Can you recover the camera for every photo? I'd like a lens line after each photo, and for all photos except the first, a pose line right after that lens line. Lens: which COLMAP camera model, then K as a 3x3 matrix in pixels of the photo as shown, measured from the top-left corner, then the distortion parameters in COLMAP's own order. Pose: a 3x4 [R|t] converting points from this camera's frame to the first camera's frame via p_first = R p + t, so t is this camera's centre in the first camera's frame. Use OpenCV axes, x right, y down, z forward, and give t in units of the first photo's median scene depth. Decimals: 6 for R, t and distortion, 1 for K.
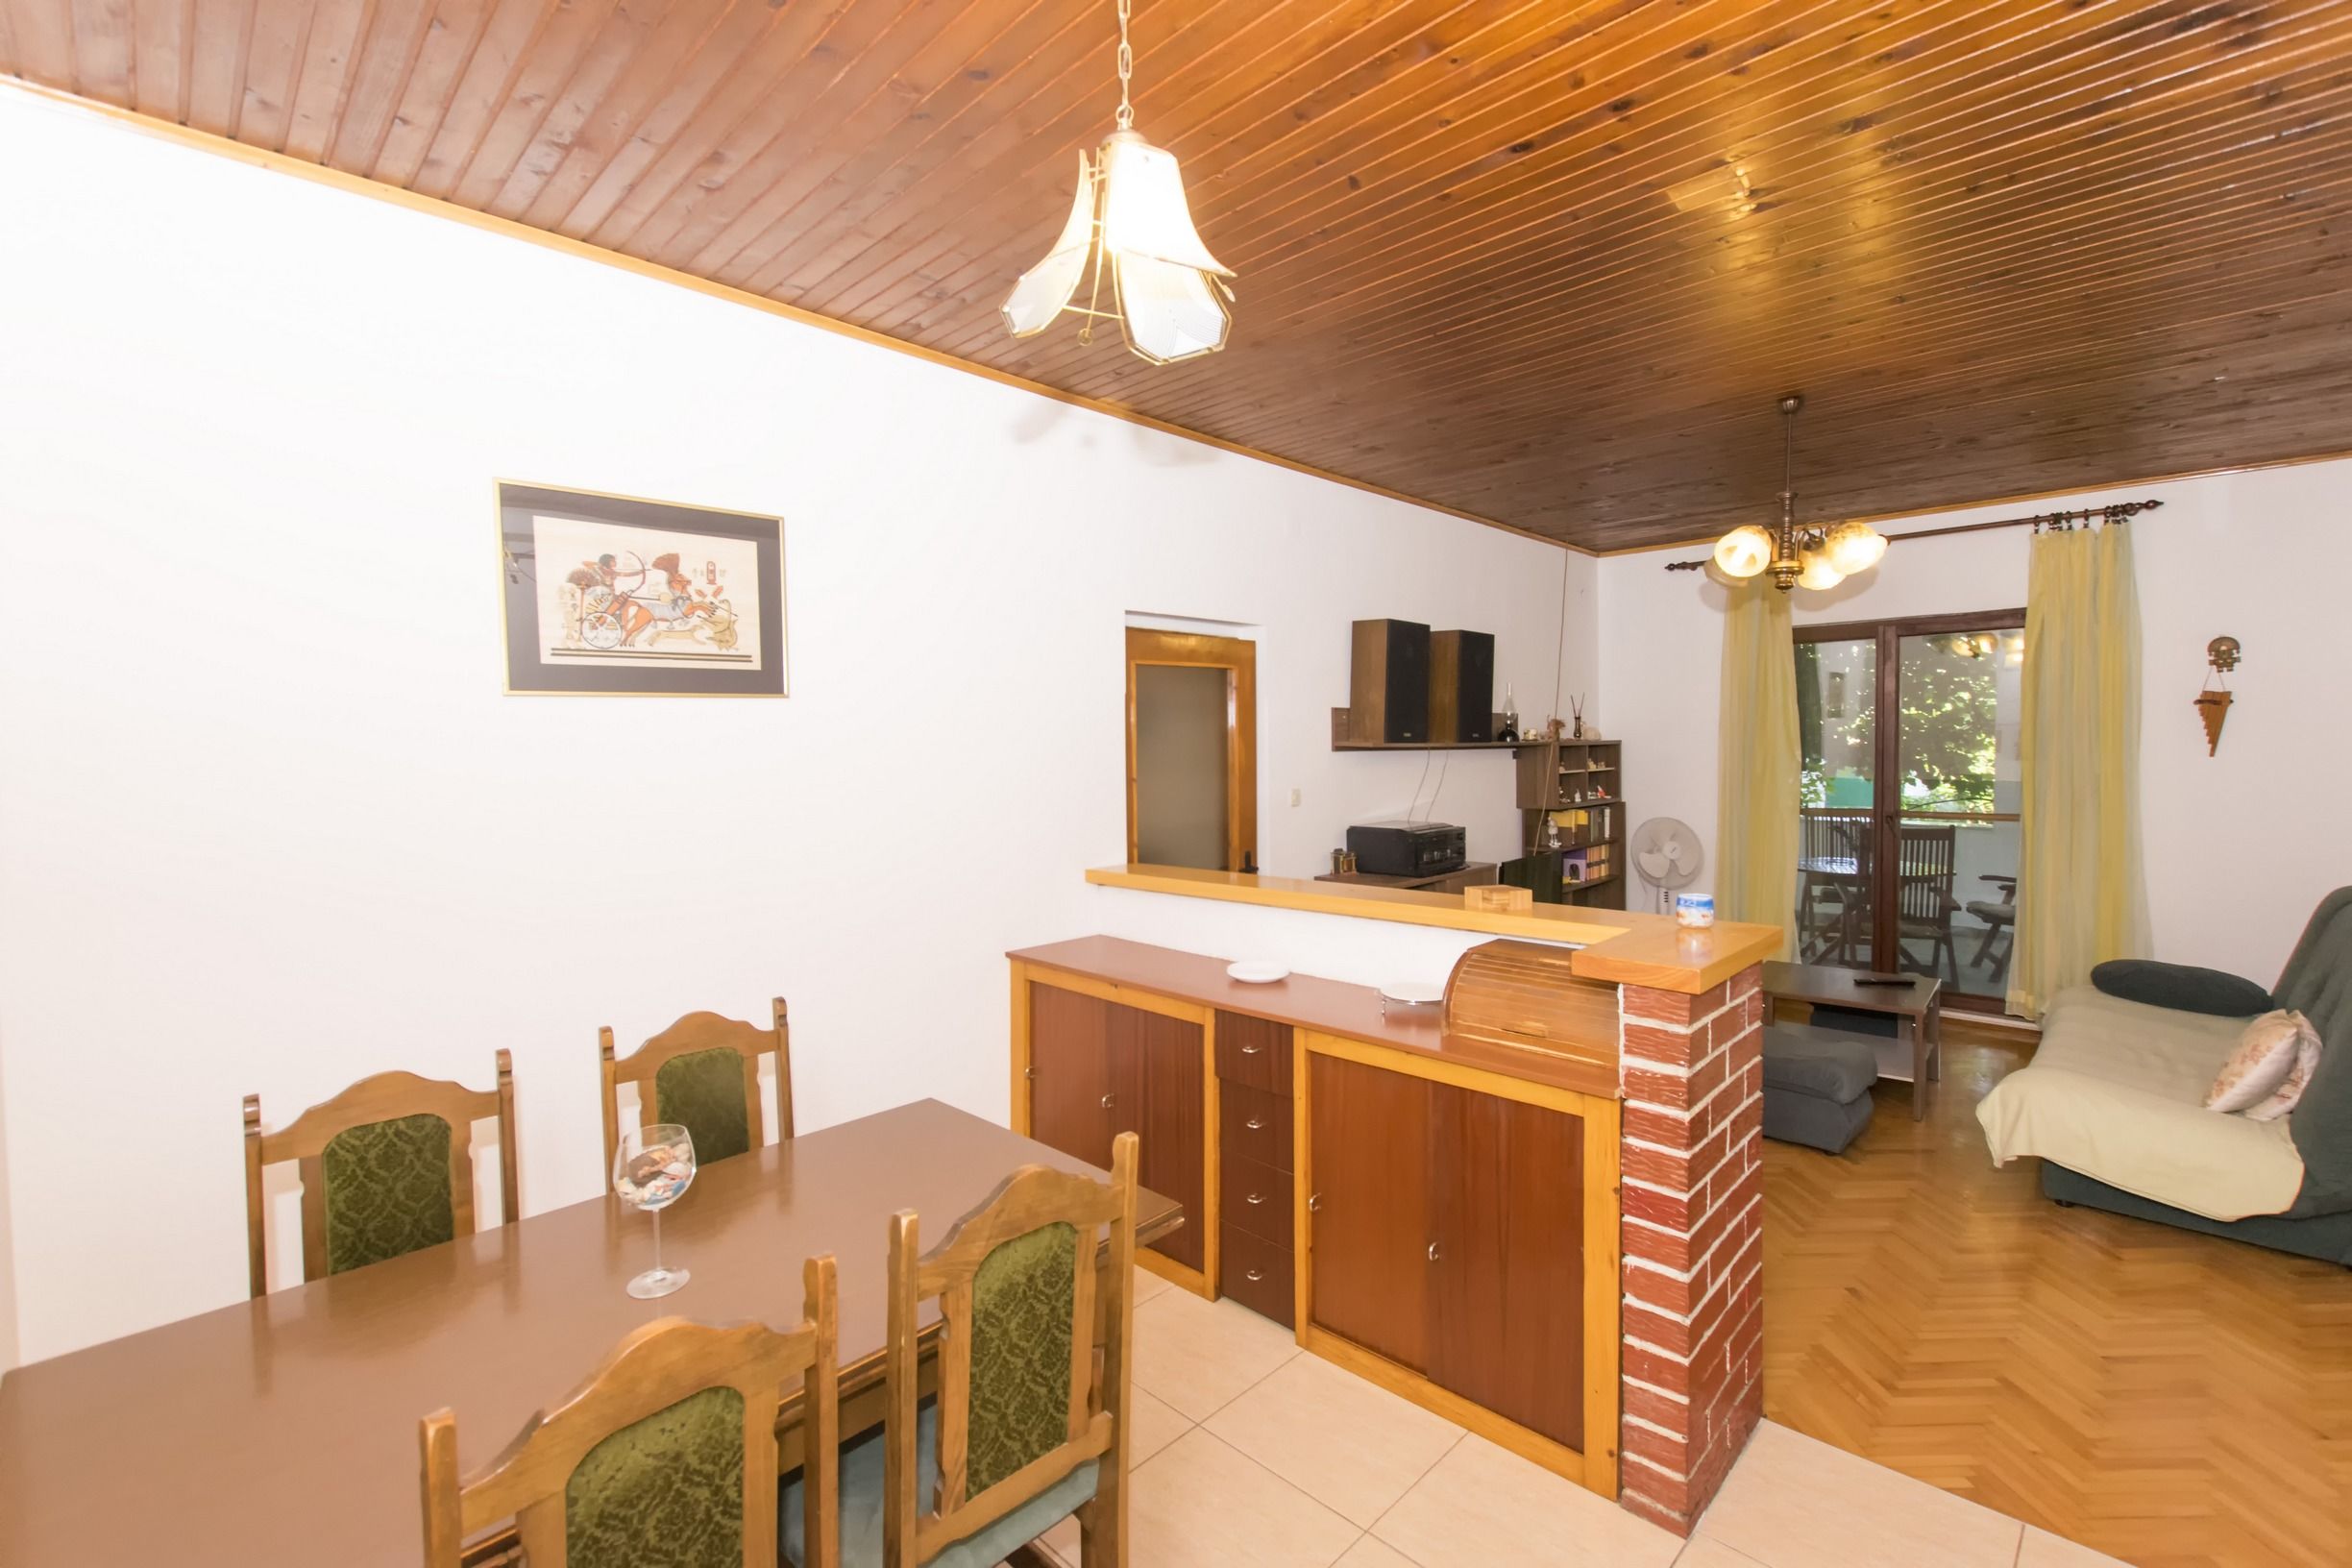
lens RADIAL K [[1009.6, 0, 1171.6], [0, 1009.6, 780.4], [0, 0, 1]] dist [-0.000874, -0.000740]
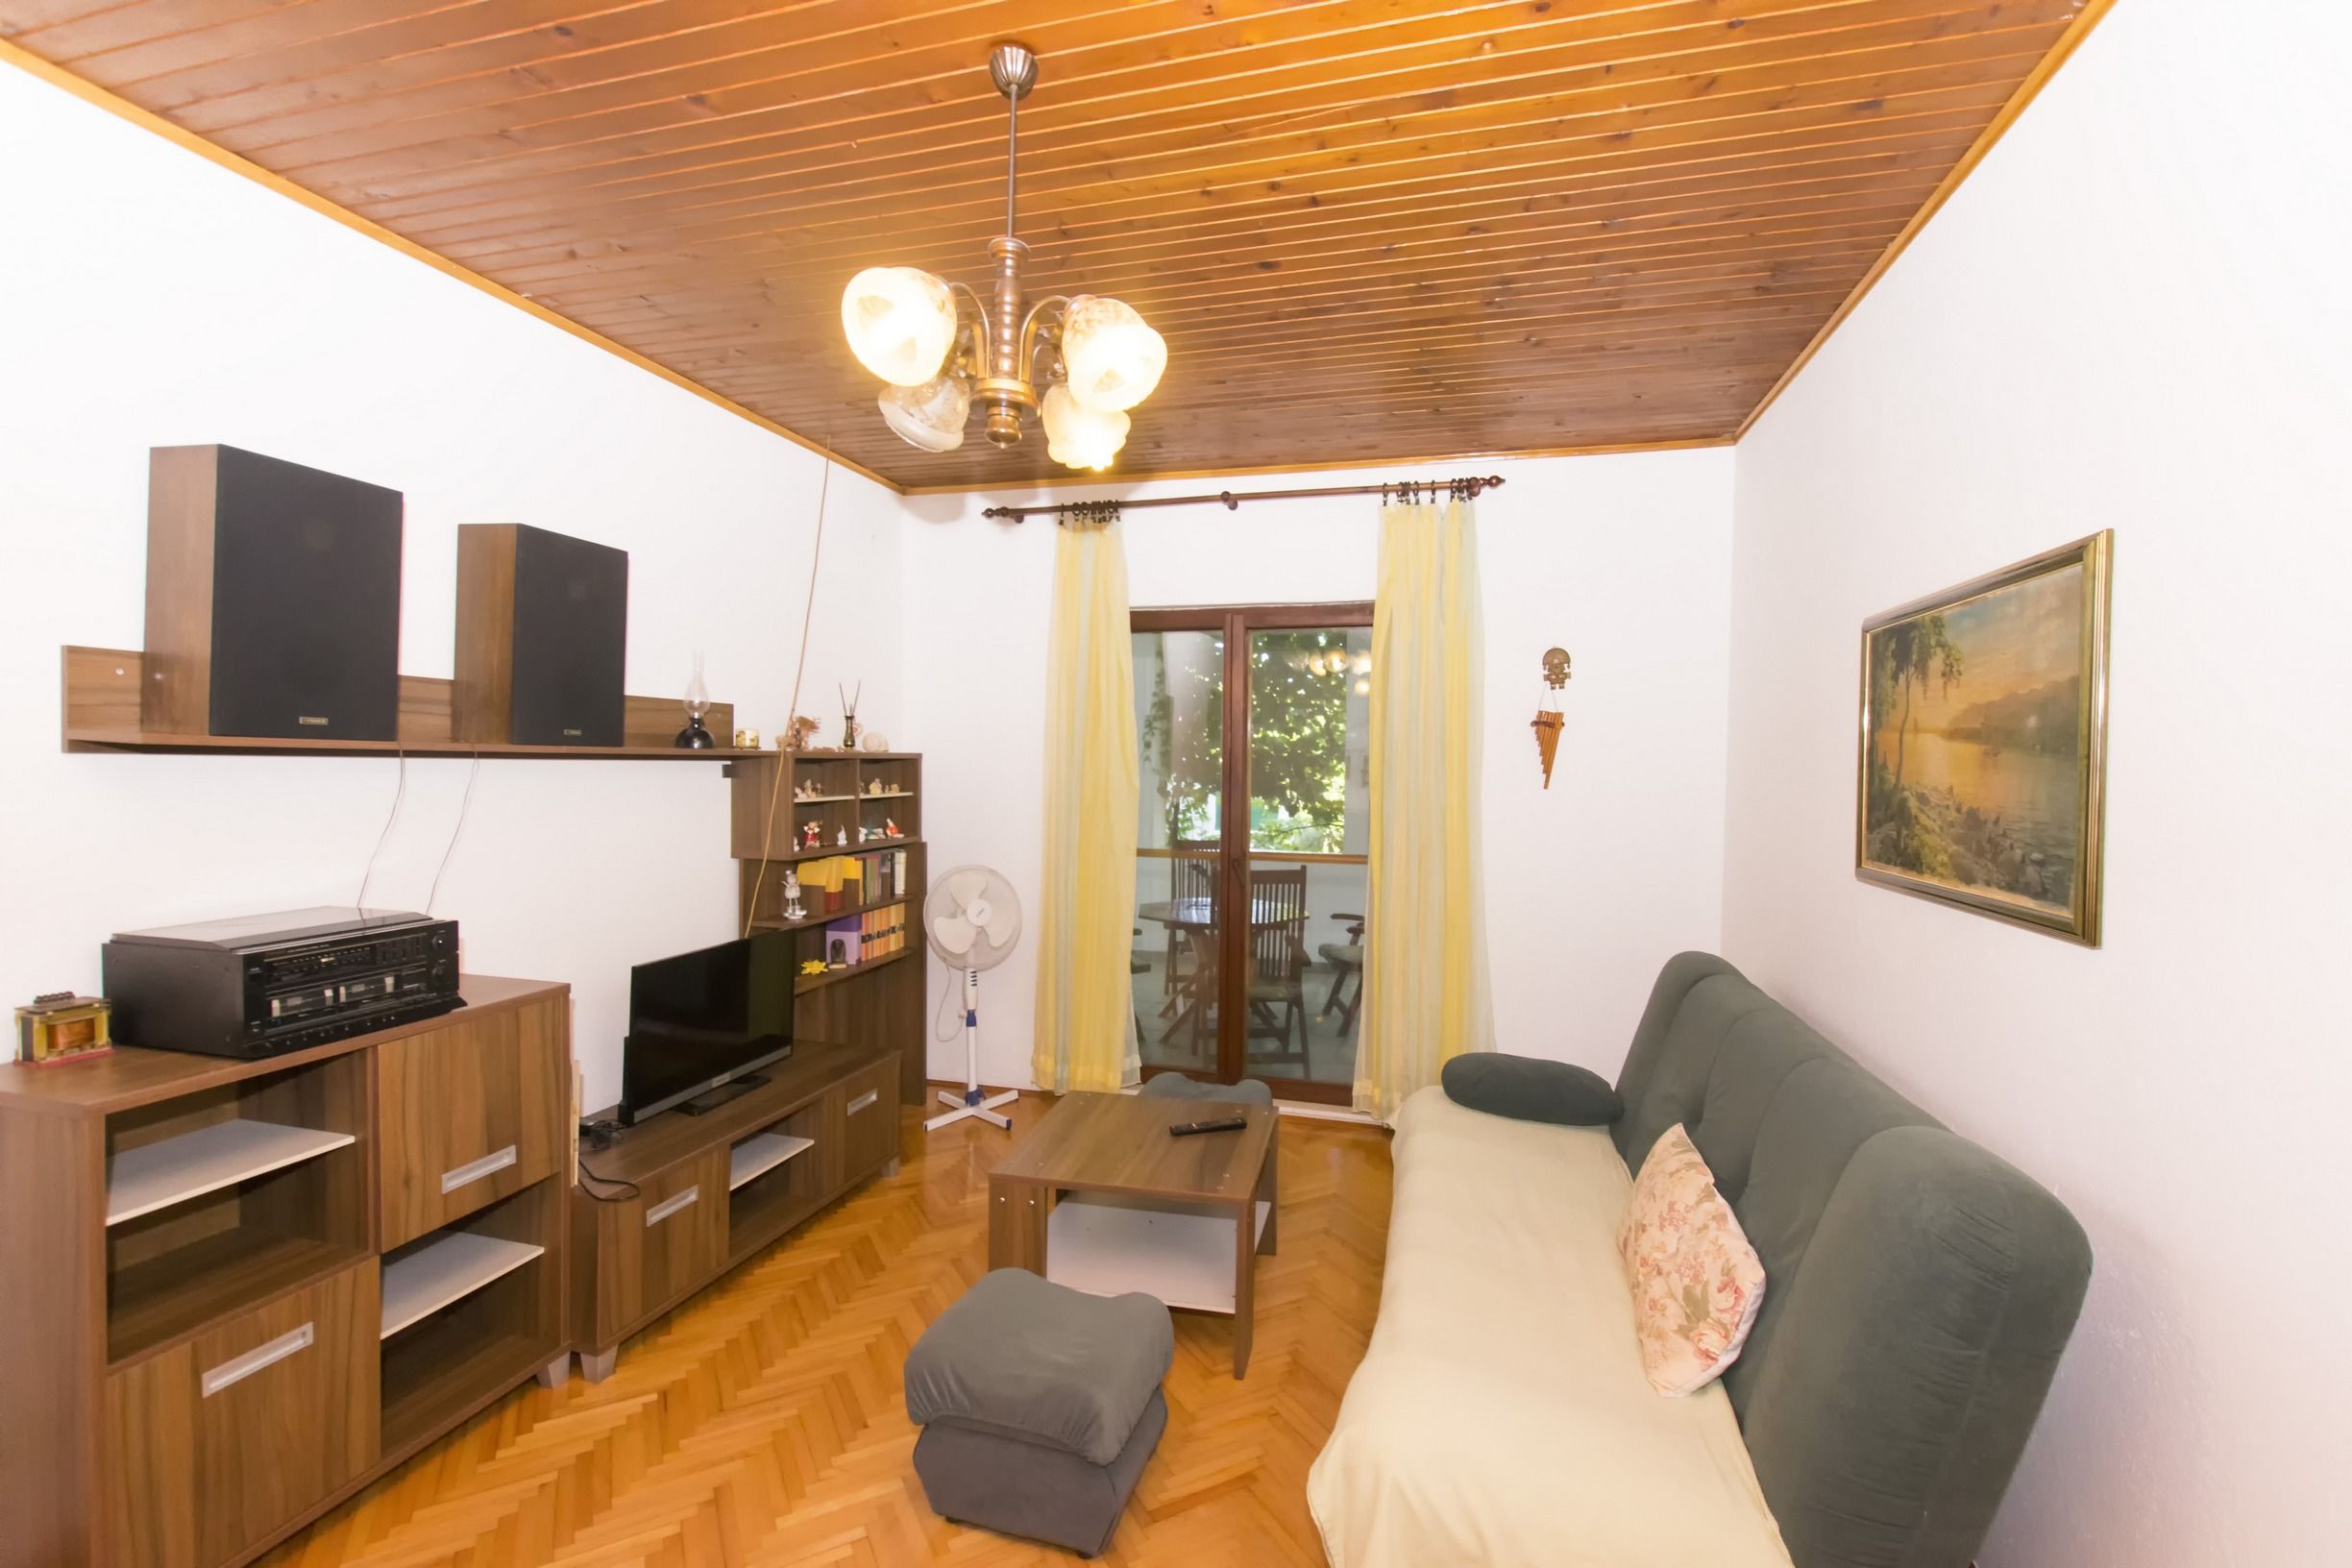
lens RADIAL K [[1009.6, 0, 1171.6], [0, 1009.6, 780.4], [0, 0, 1]] dist [-0.000874, -0.000740]
pose [[0.871174, 0.014888, 0.490748, 0.272978], [-0.006812, 0.999810, -0.018239, -0.010423], [-0.490927, 0.012547, 0.871111, 0.330642]]
